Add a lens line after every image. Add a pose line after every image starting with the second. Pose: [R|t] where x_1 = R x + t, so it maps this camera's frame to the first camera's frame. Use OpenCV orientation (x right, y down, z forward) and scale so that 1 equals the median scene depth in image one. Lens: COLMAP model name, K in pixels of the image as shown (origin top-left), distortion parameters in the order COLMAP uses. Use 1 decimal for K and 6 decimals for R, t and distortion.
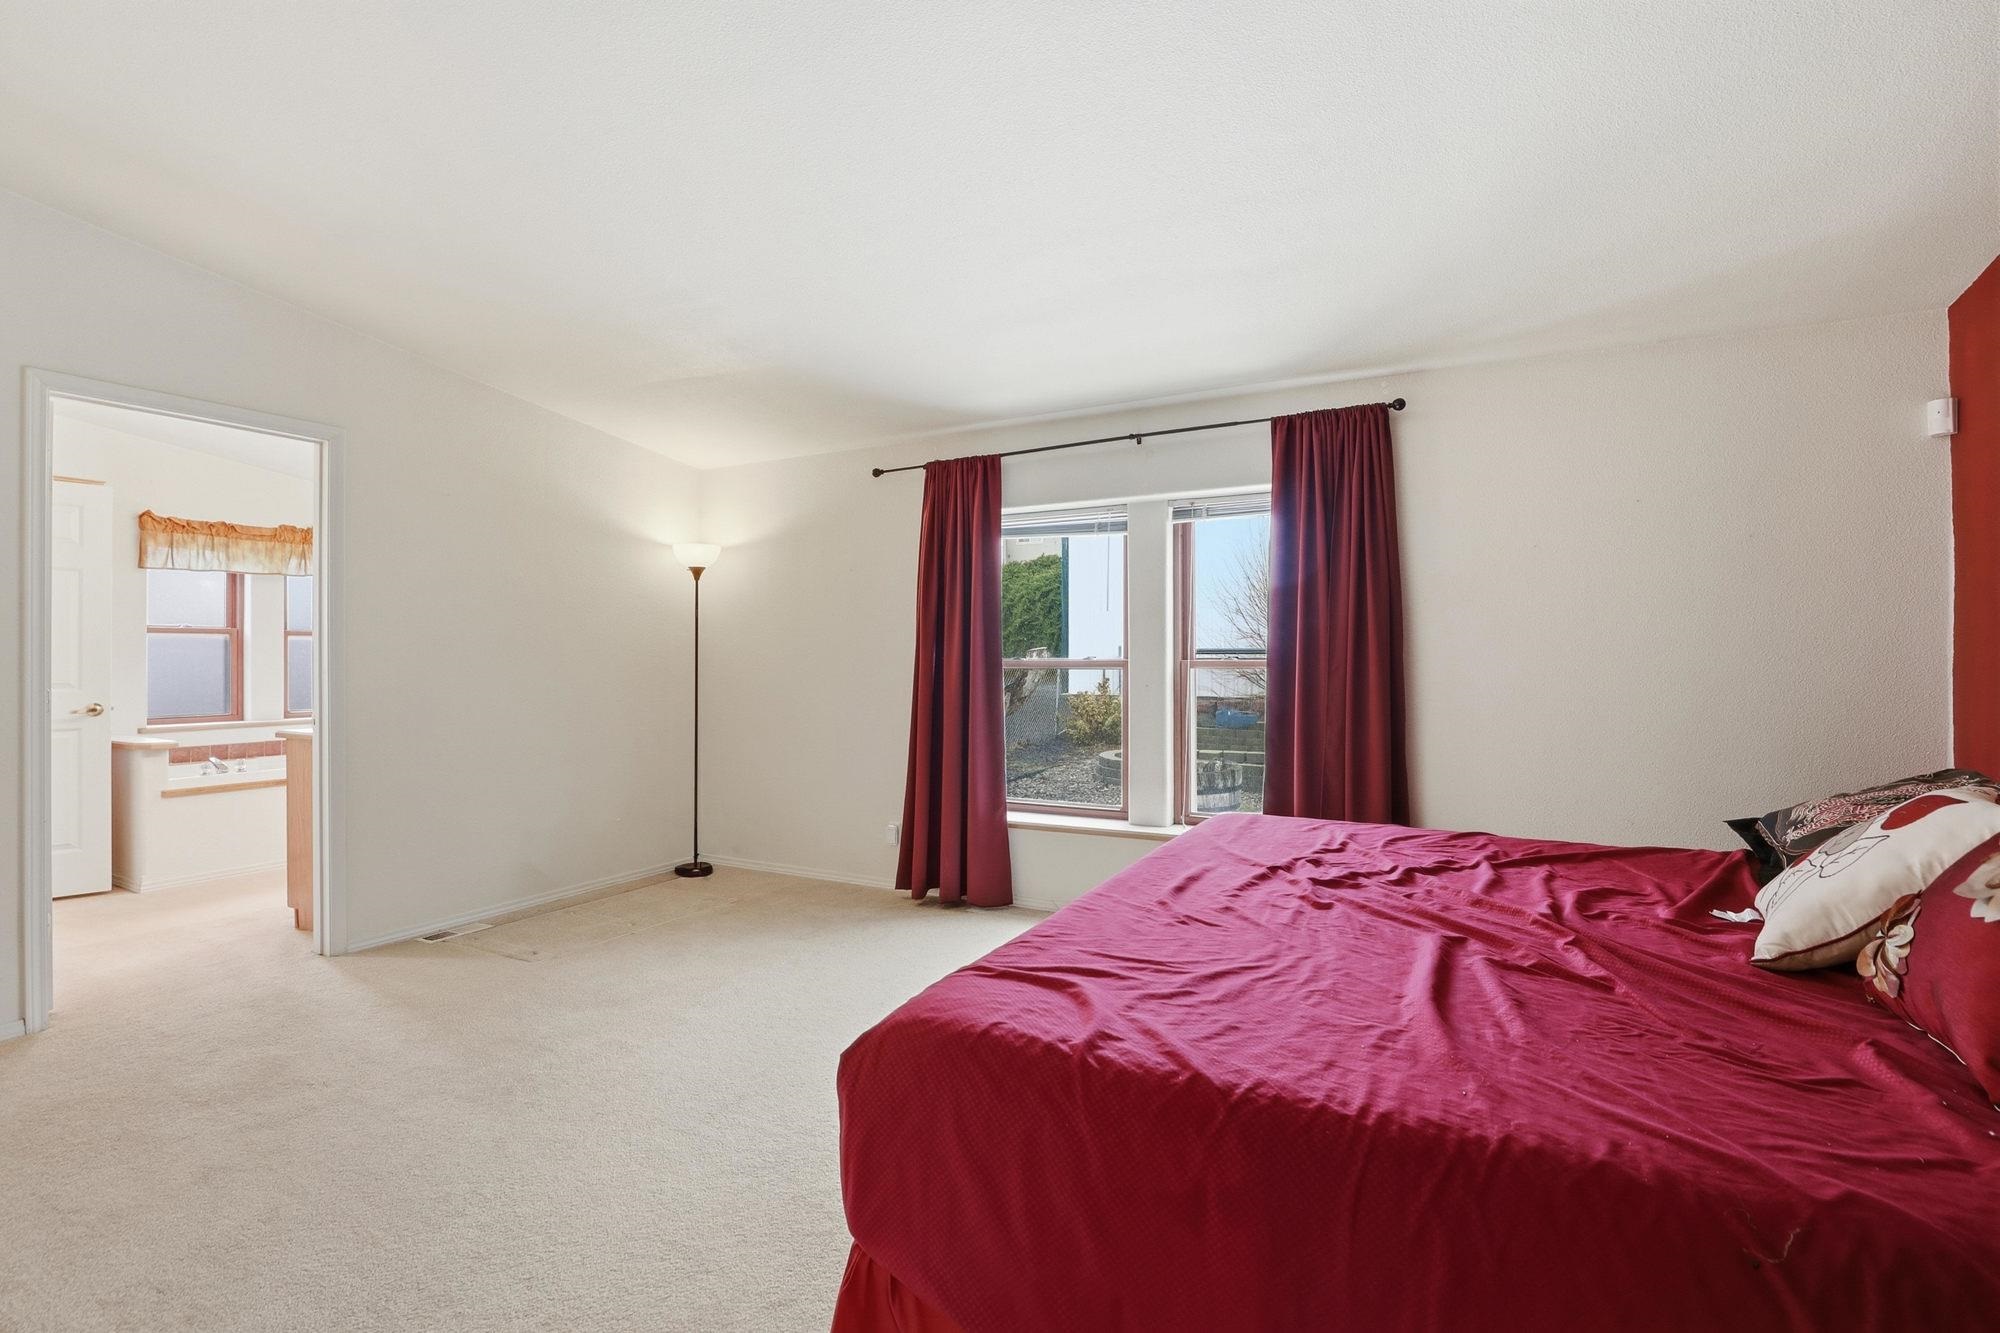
lens RADIAL K [[933.6, 0, 1010.6], [0, 933.6, 661.6], [0, 0, 1]] dist [-0.030238, 0.001299]
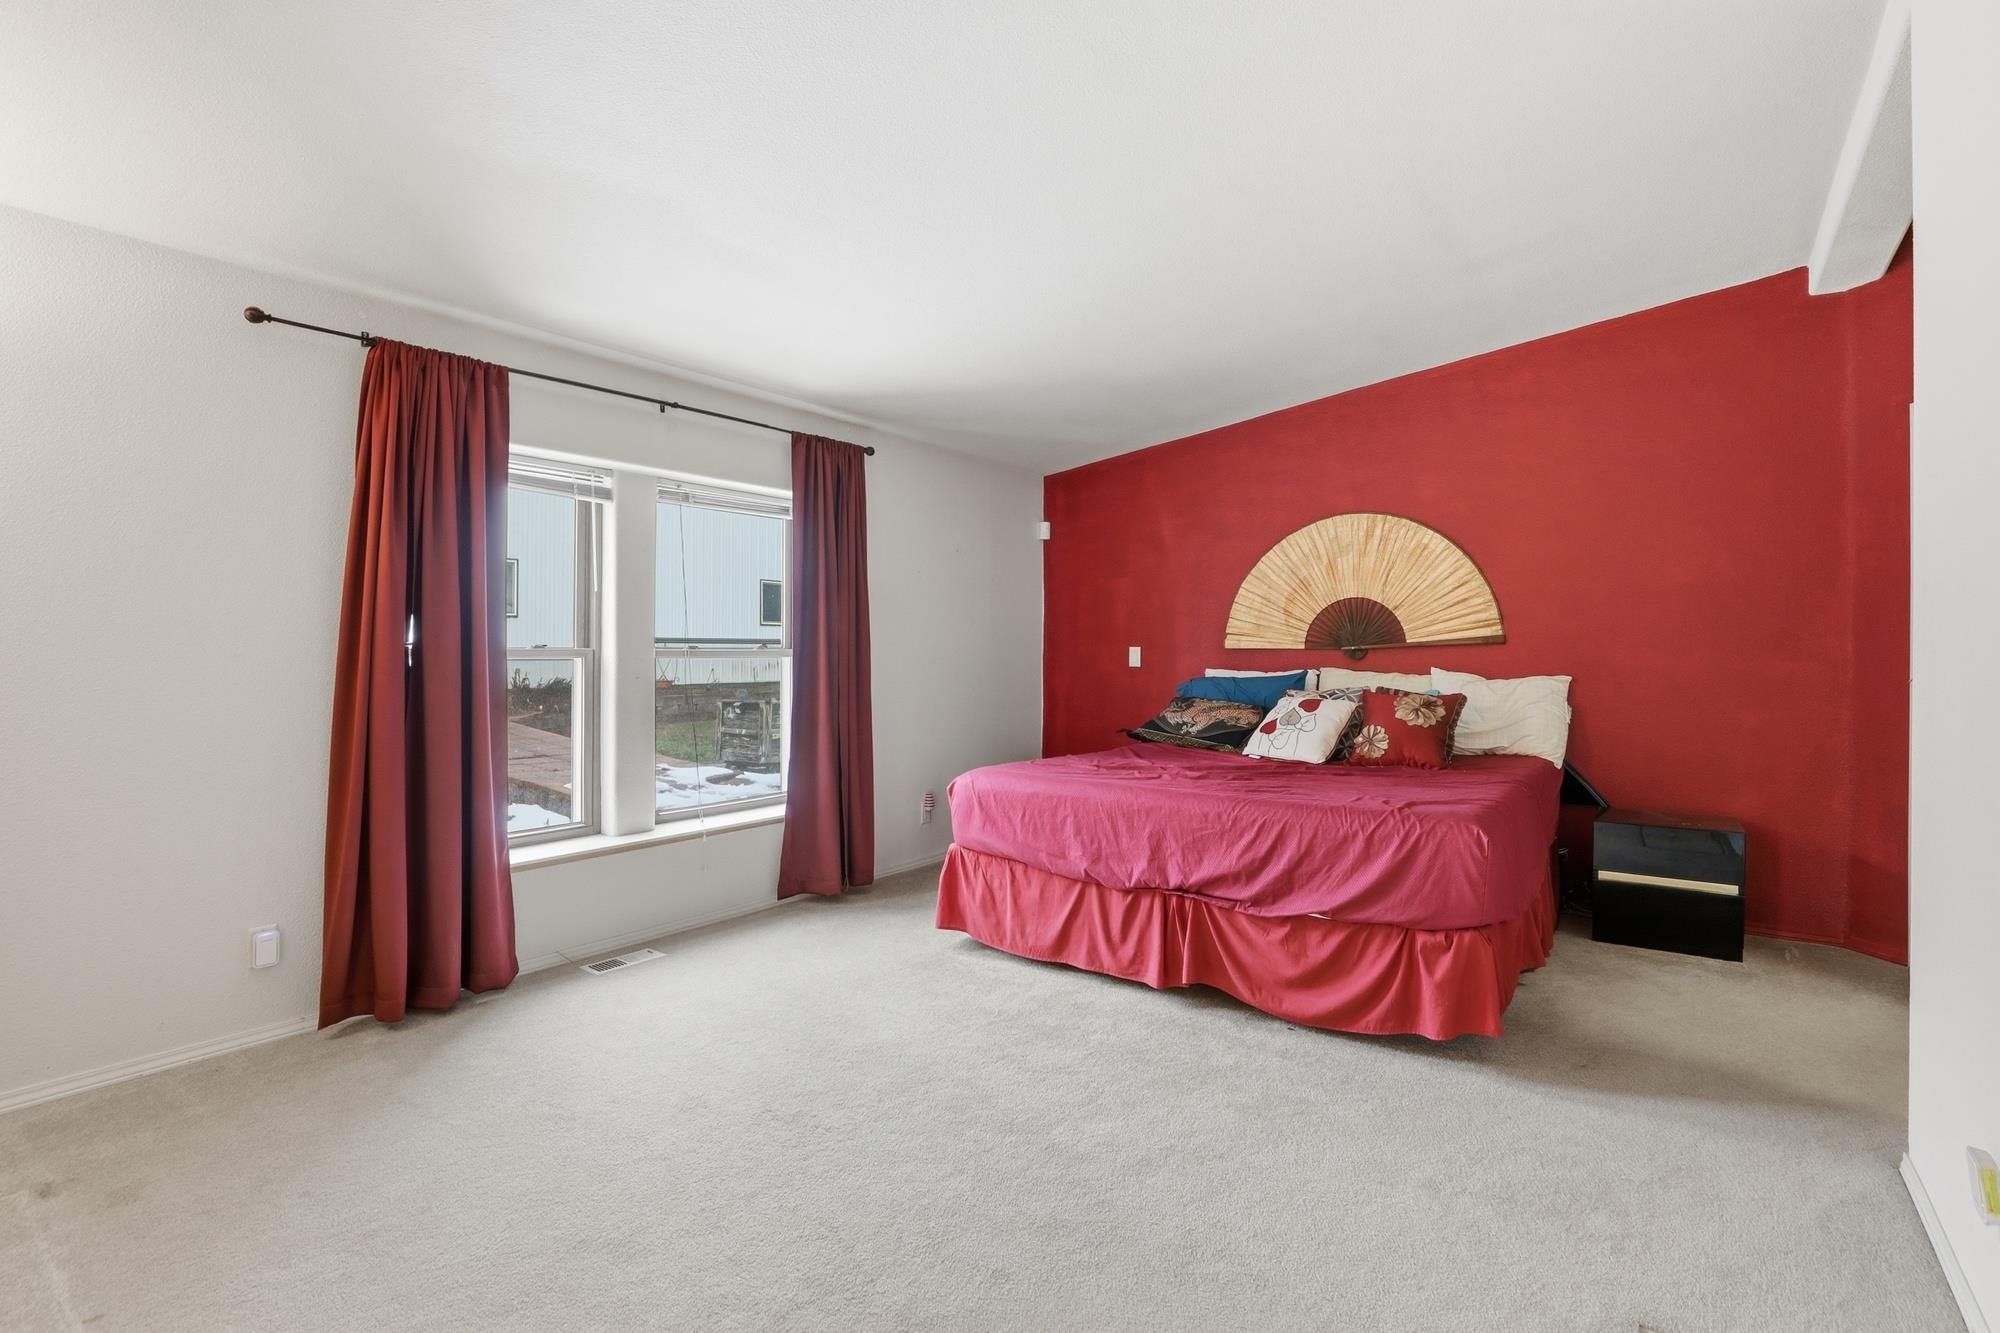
lens RADIAL K [[948.9, 0, 1006.9], [0, 948.9, 641.7], [0, 0, 1]] dist [-0.029132, 0.000585]
pose [[0.133165, -0.001905, 0.991092, -0.713103], [-0.023963, 0.999700, 0.005142, -0.021168], [-0.990804, -0.024434, 0.133079, 0.523739]]
